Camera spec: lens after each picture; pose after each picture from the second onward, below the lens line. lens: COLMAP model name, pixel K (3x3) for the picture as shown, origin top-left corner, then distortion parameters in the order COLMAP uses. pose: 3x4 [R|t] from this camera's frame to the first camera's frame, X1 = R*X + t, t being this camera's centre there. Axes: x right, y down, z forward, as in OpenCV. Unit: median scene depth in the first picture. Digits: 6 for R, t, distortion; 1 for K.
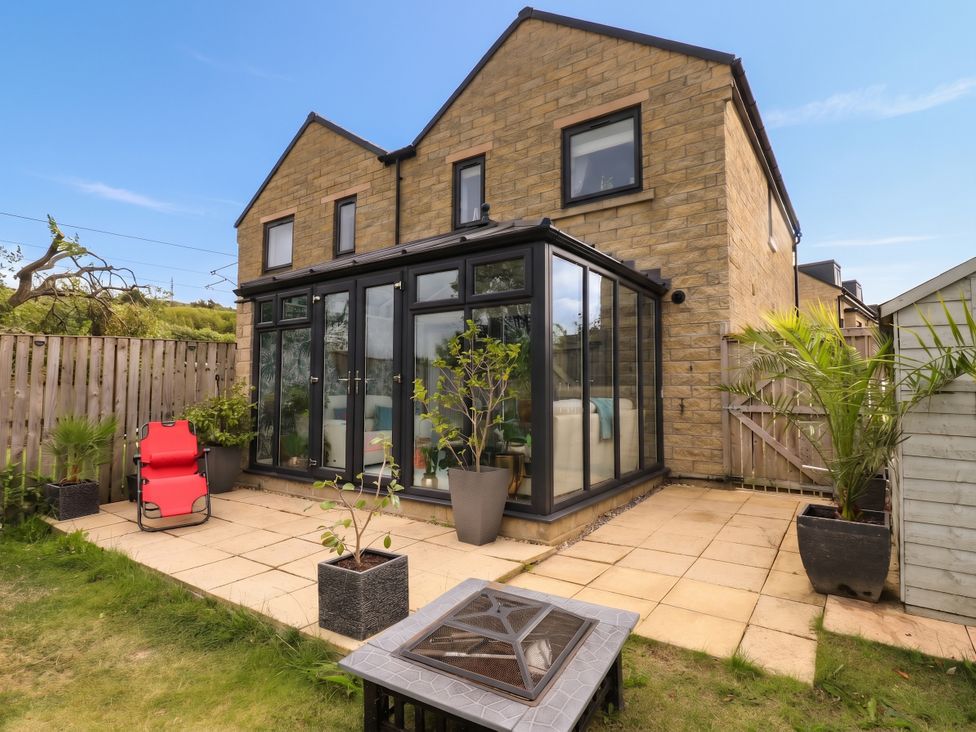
lens RADIAL K [[518.7, 0, 495.6], [0, 518.7, 359.9], [0, 0, 1]] dist [0.002731, -0.012757]
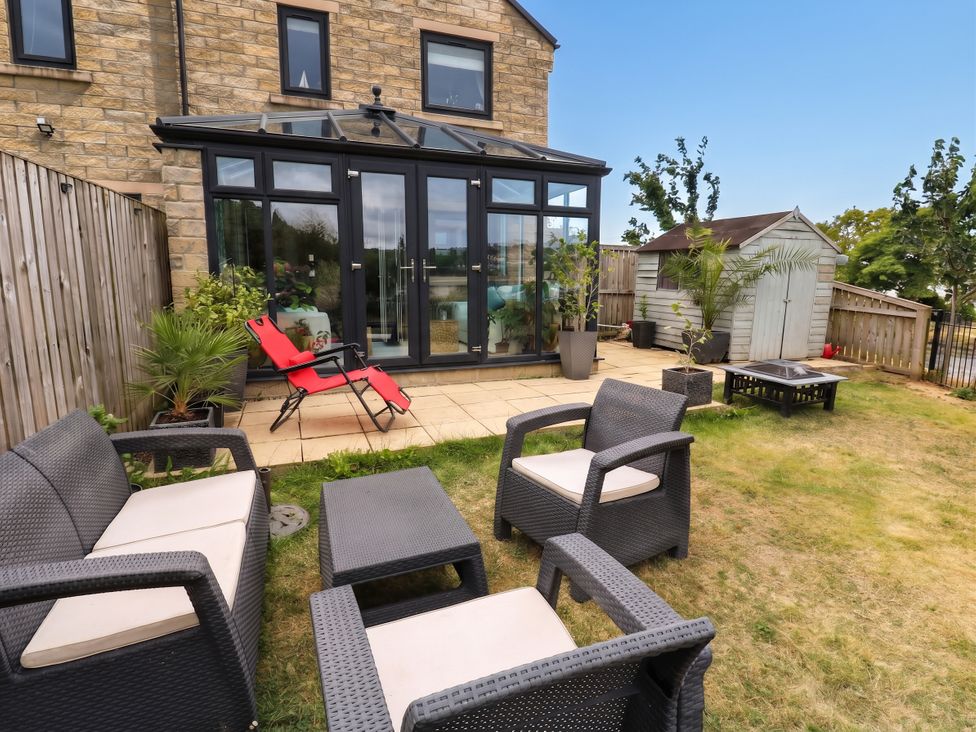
lens RADIAL K [[518.7, 0, 495.6], [0, 518.7, 359.9], [0, 0, 1]] dist [0.002731, -0.012757]
pose [[0.554011, -0.125752, 0.822957, -0.815767], [-0.051897, 0.981387, 0.184897, 0.015807], [-0.830890, -0.145144, 0.537173, 0.220425]]
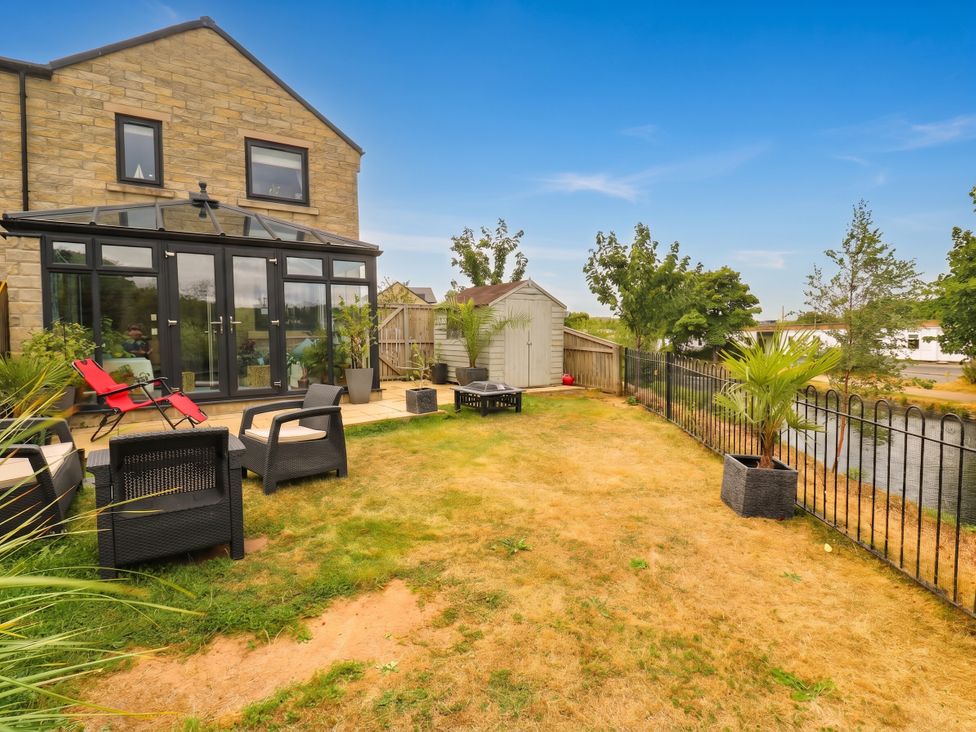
lens RADIAL K [[518.7, 0, 495.6], [0, 518.7, 359.9], [0, 0, 1]] dist [0.002731, -0.012757]
pose [[0.356367, -0.049004, 0.933060, -0.997870], [-0.038999, 0.996973, 0.067256, 0.012633], [-0.933532, -0.060356, 0.353377, -0.118383]]
